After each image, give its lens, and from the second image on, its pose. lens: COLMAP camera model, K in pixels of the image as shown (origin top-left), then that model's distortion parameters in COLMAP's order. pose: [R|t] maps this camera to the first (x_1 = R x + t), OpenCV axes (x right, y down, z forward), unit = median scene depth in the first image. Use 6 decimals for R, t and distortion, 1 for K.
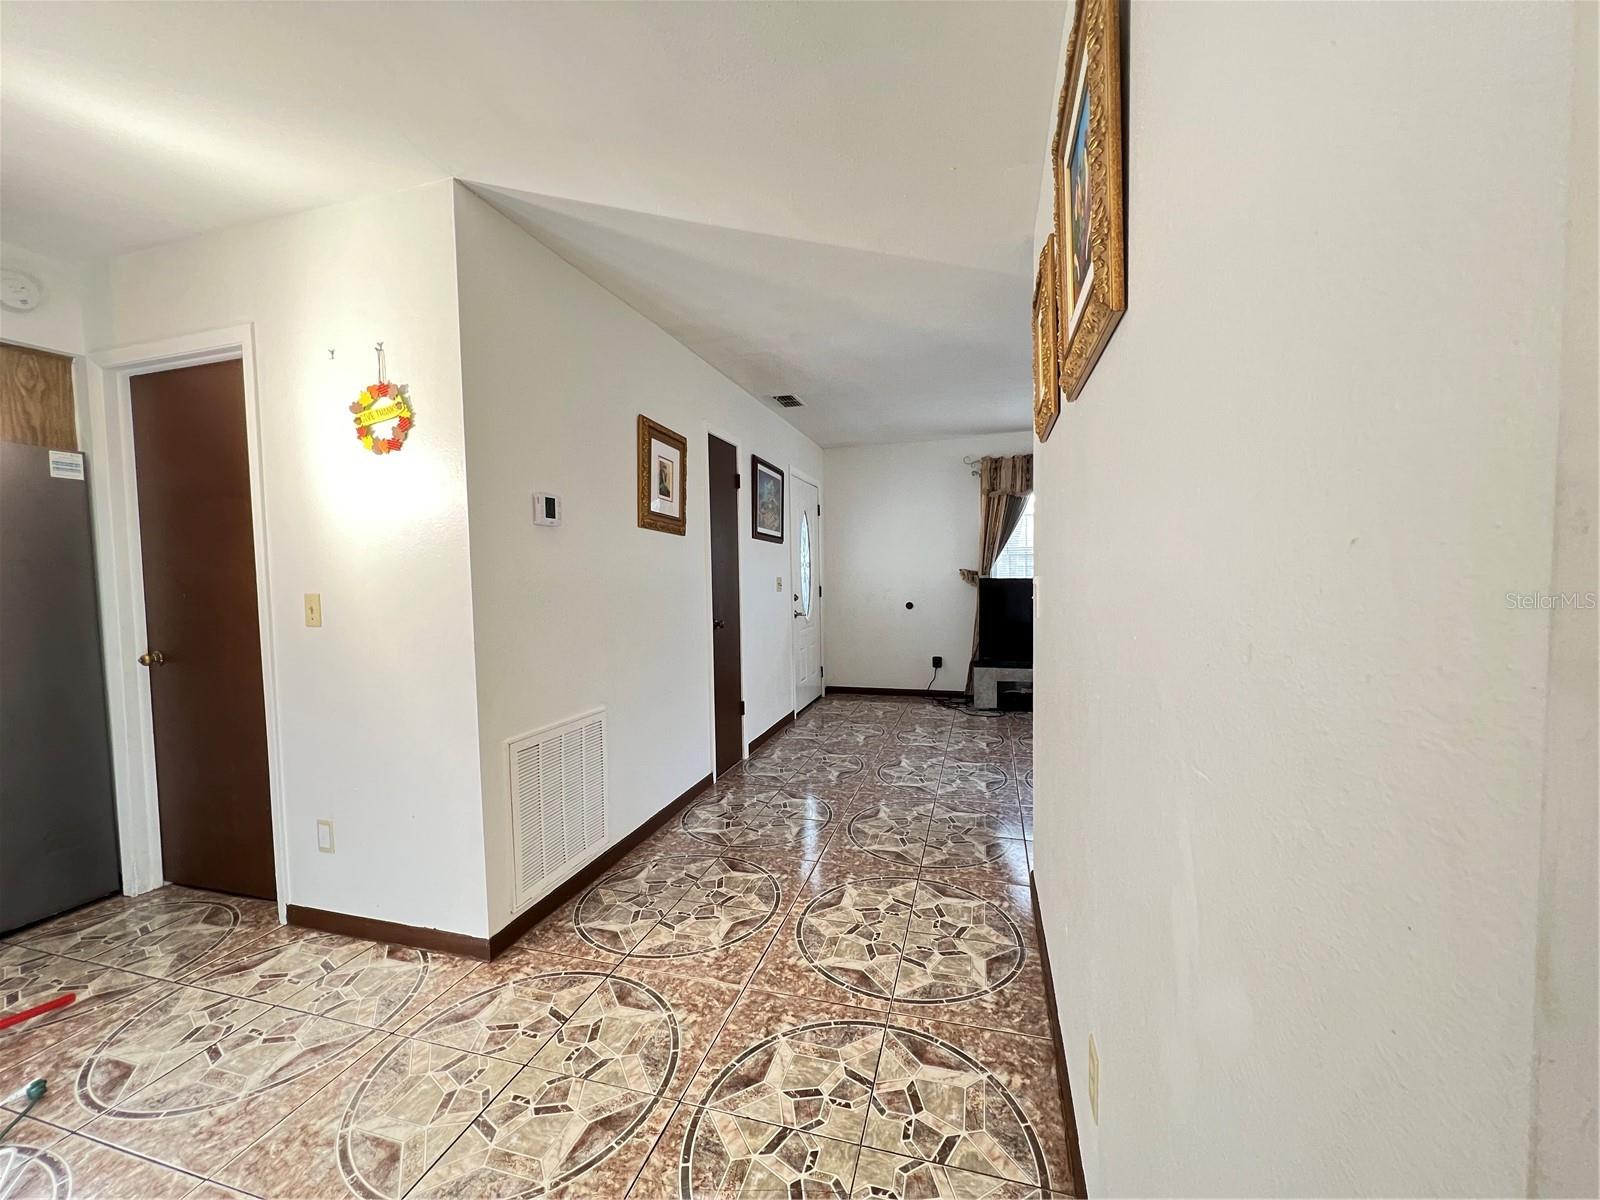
lens RADIAL K [[646.8, 0, 800.5], [0, 646.8, 587.6], [0, 0, 1]] dist [0.003525, 0.001300]
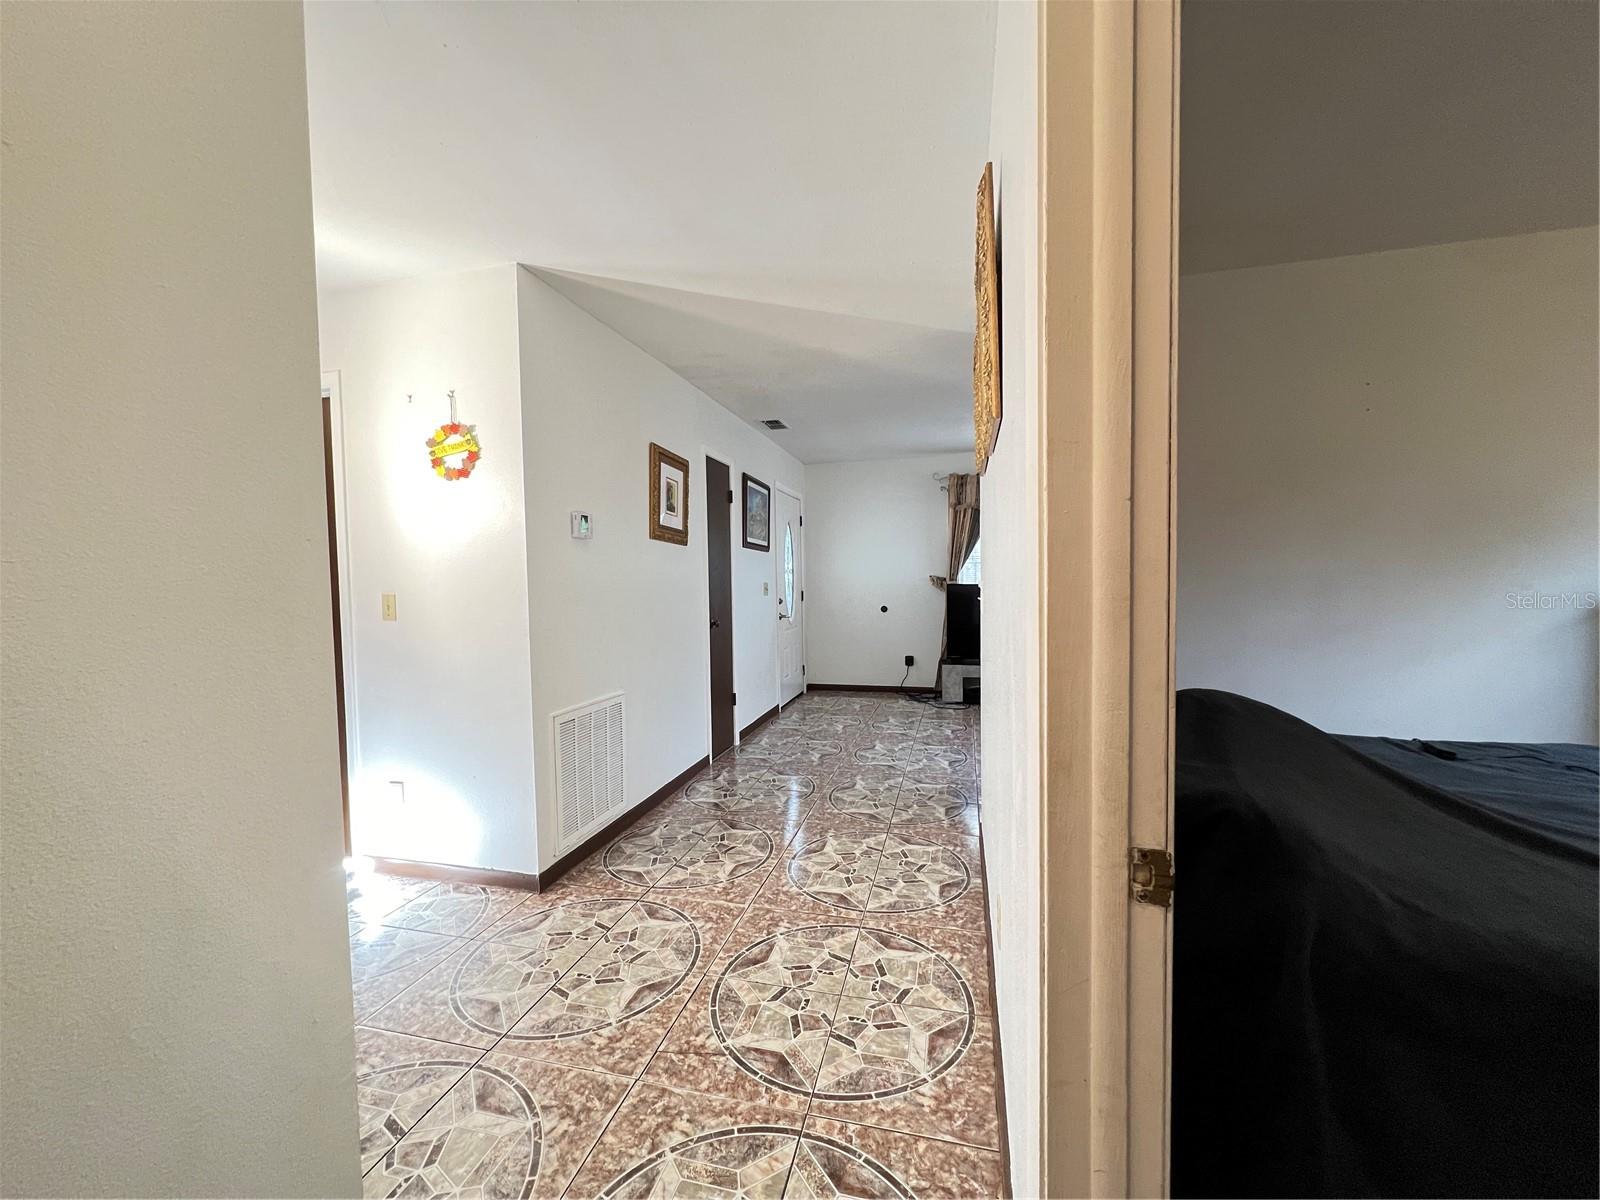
lens RADIAL K [[646.8, 0, 797.5], [0, 646.8, 587.7], [0, 0, 1]] dist [0.003525, 0.001300]
pose [[0.999578, 0.001480, 0.029016, -0.026148], [-0.001187, 0.999948, -0.010099, 0.009103], [-0.029030, 0.010060, 0.999528, -0.246682]]
